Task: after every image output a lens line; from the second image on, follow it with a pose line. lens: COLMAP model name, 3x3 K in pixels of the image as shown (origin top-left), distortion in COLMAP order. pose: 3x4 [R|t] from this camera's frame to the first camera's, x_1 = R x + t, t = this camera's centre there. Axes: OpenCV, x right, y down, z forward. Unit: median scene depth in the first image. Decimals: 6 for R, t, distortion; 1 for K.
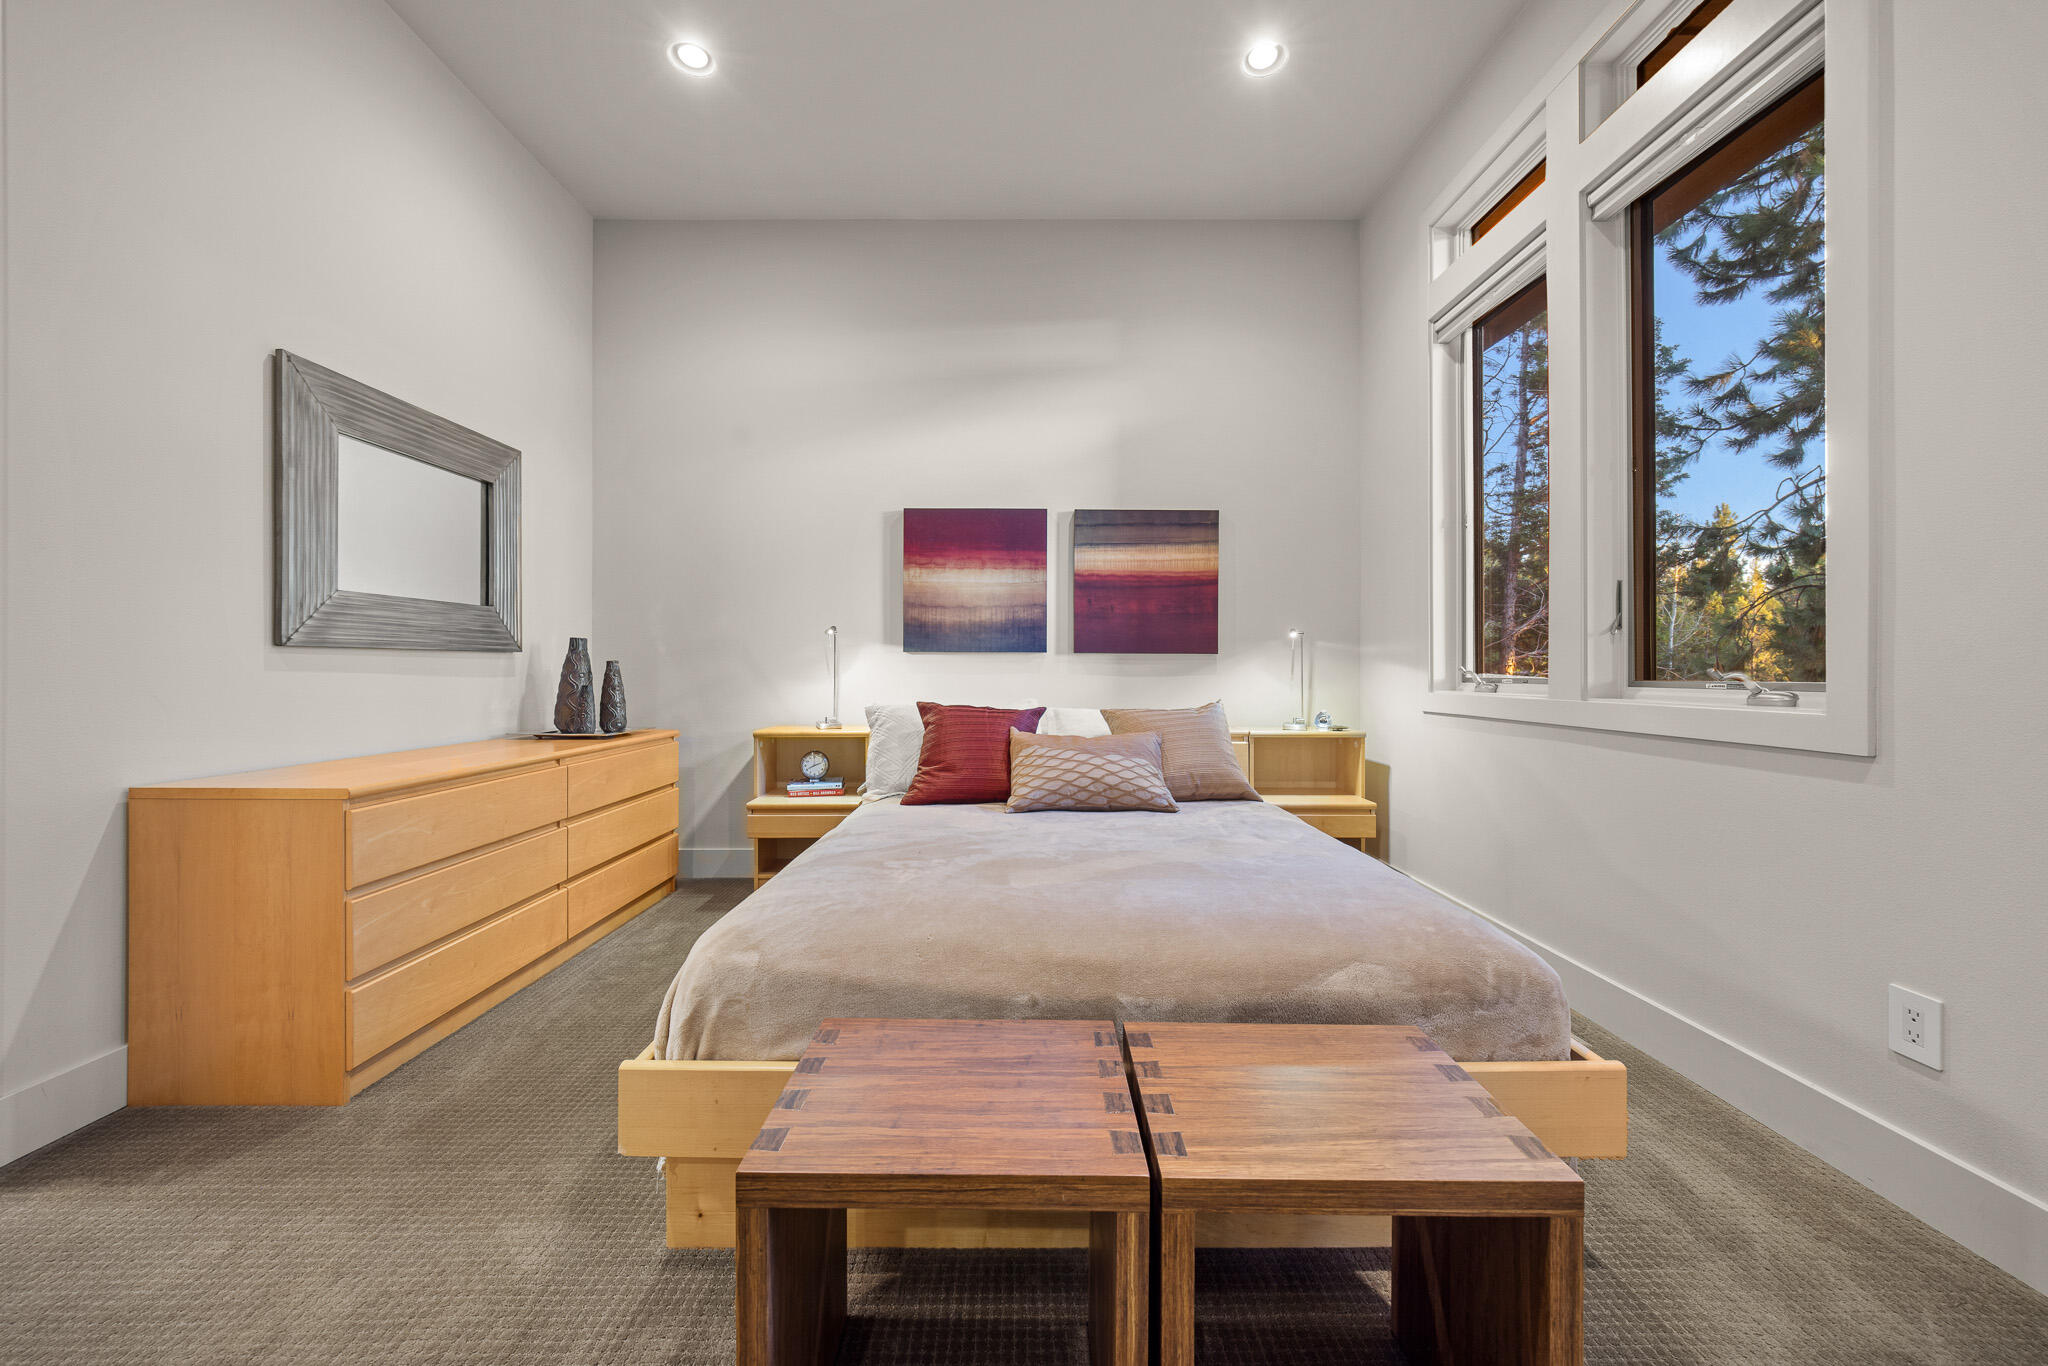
lens RADIAL K [[767.8, 0, 1014.9], [0, 767.8, 674.9], [0, 0, 1]] dist [0.000638, -0.002163]
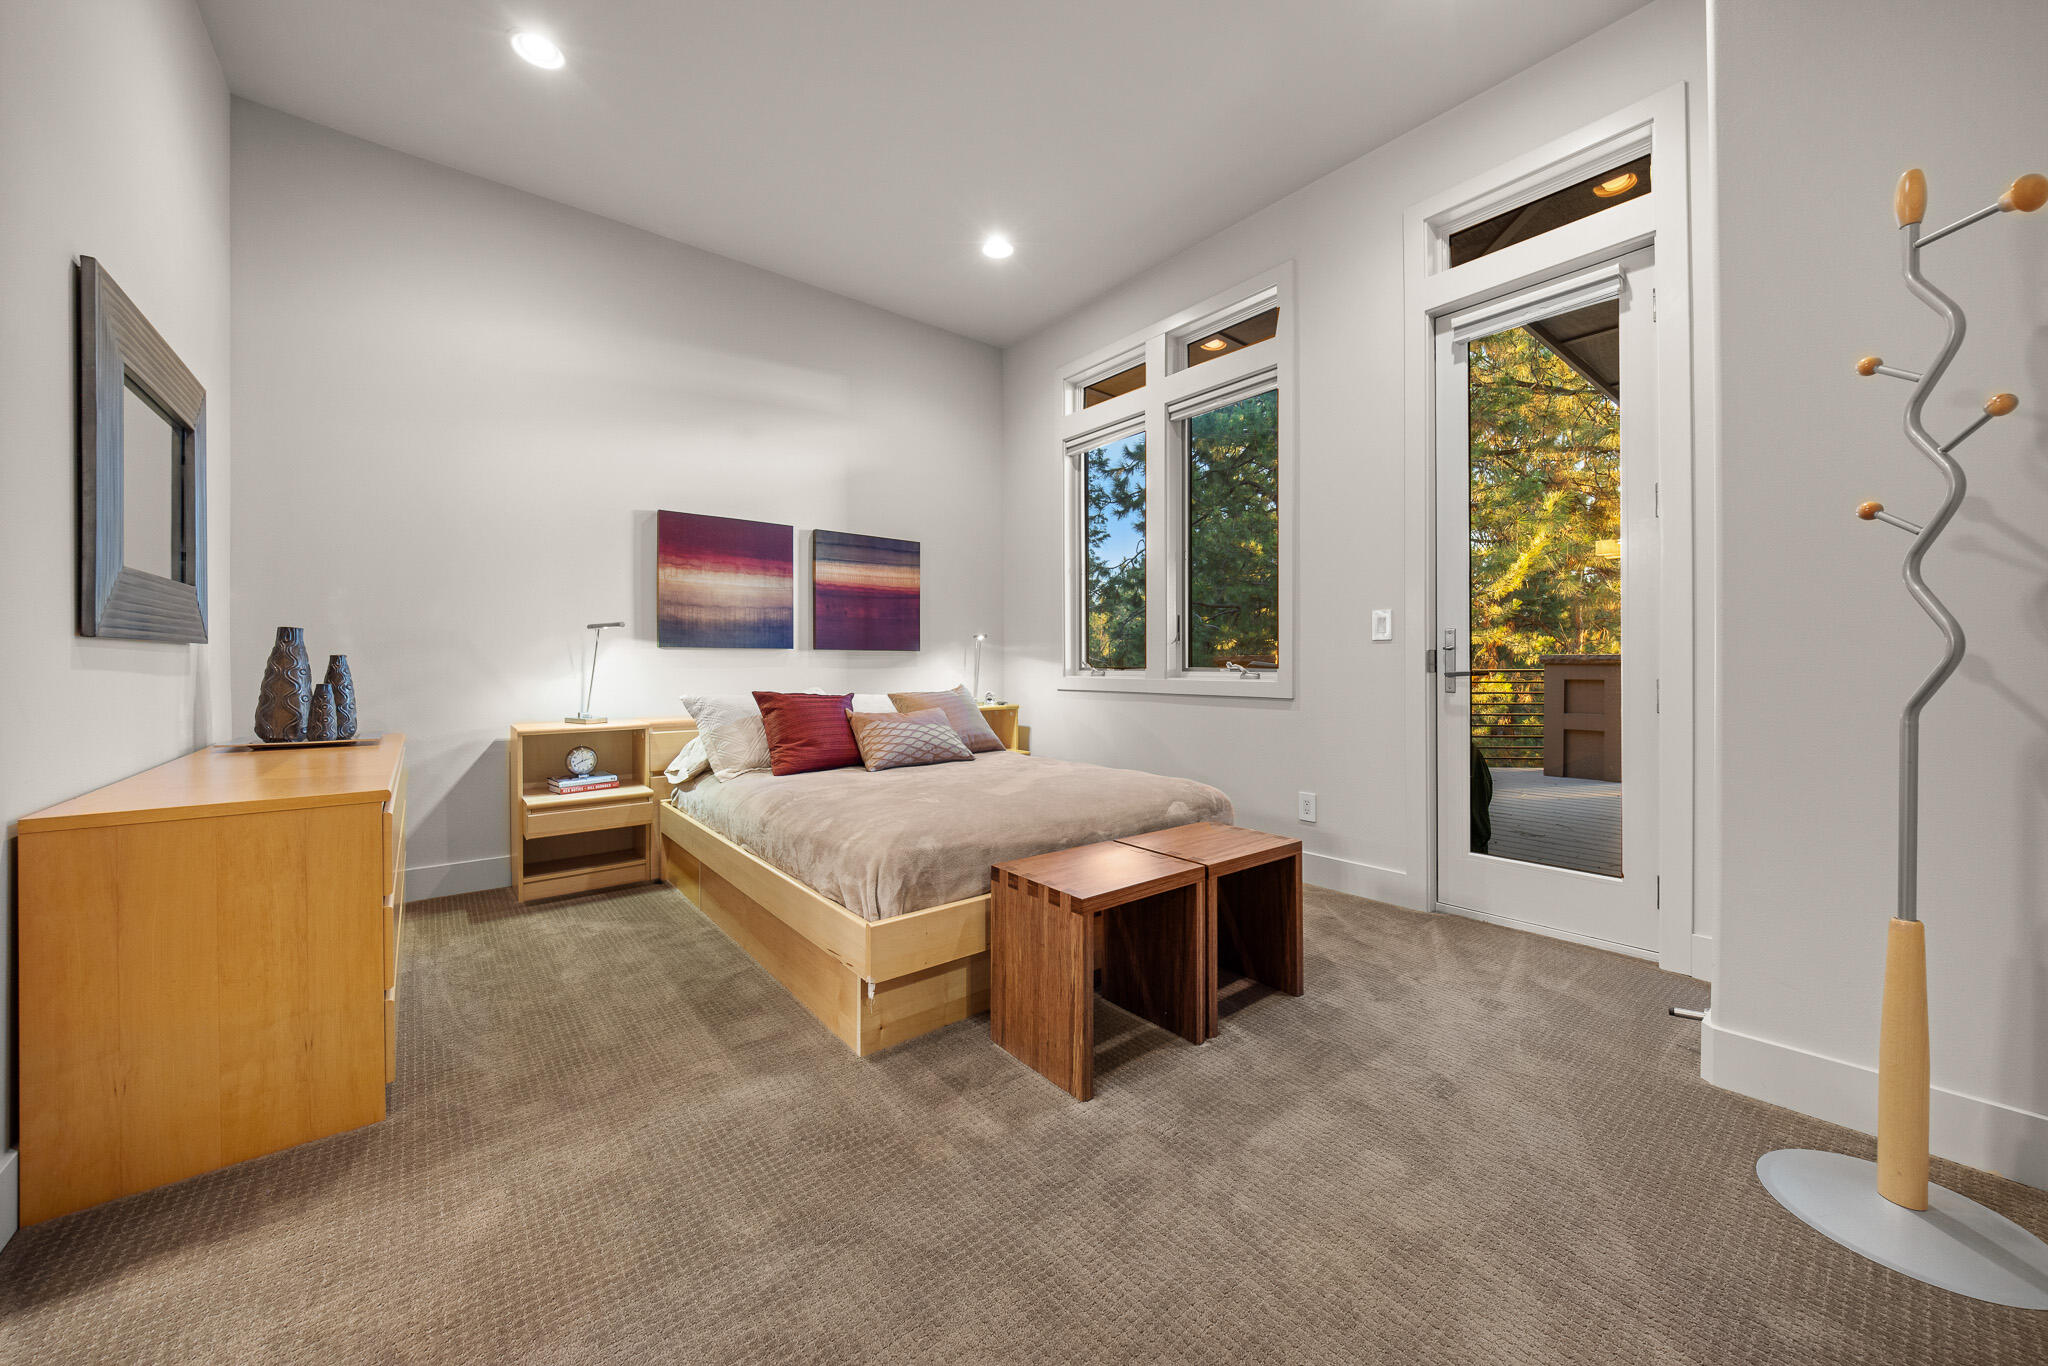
lens RADIAL K [[767.8, 0, 1029.8], [0, 767.8, 669.6], [0, 0, 1]] dist [0.000638, -0.002163]
pose [[0.764984, -0.008749, 0.643990, -0.458149], [0.007463, 0.999961, 0.004720, -0.000373], [-0.644006, 0.001195, 0.765020, -0.133562]]
